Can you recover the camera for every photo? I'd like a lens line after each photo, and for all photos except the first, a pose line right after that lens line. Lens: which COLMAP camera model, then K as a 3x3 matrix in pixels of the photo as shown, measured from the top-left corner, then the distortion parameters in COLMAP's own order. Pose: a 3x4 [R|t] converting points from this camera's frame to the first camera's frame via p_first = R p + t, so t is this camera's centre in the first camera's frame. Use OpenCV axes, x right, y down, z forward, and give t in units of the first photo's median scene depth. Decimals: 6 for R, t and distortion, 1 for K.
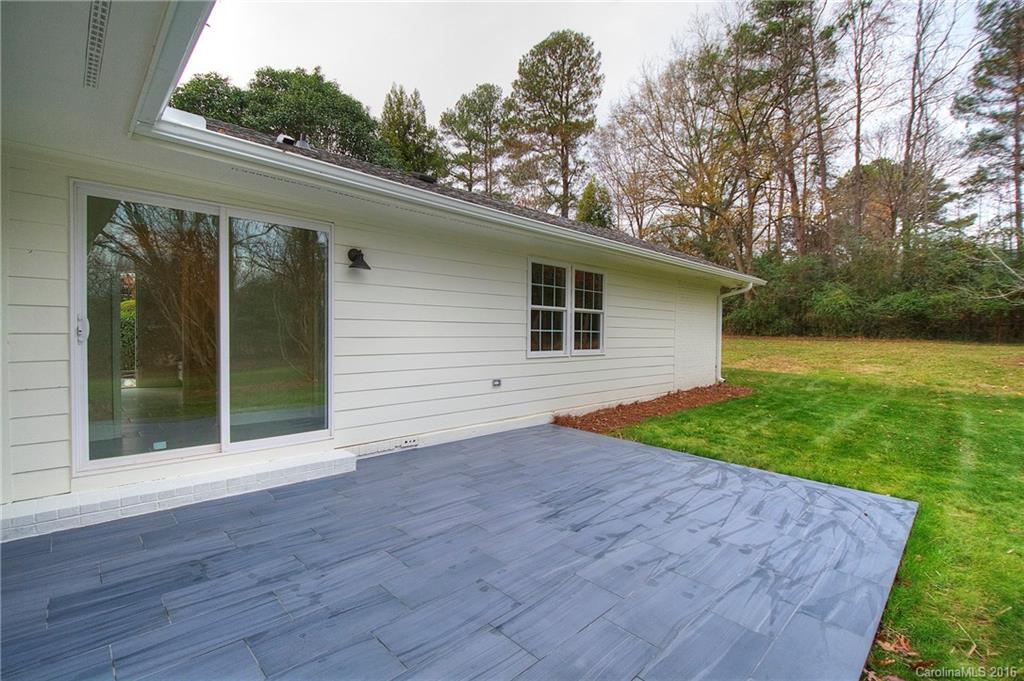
lens RADIAL K [[458.9, 0, 516.2], [0, 458.9, 342.7], [0, 0, 1]] dist [-0.011605, -0.007872]
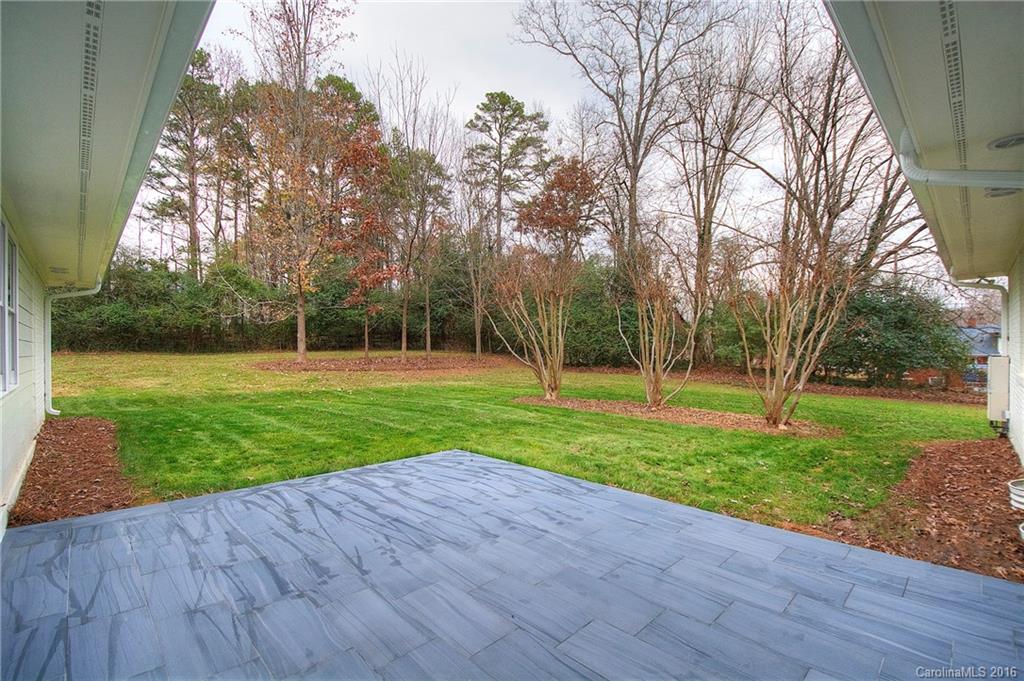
lens RADIAL K [[458.9, 0, 512.5], [0, 458.9, 342.4], [0, 0, 1]] dist [-0.011605, -0.007872]
pose [[0.009165, -0.007018, 0.999933, -0.662015], [0.034243, 0.999391, 0.006700, -0.027410], [-0.999372, 0.034180, 0.009400, 0.680683]]
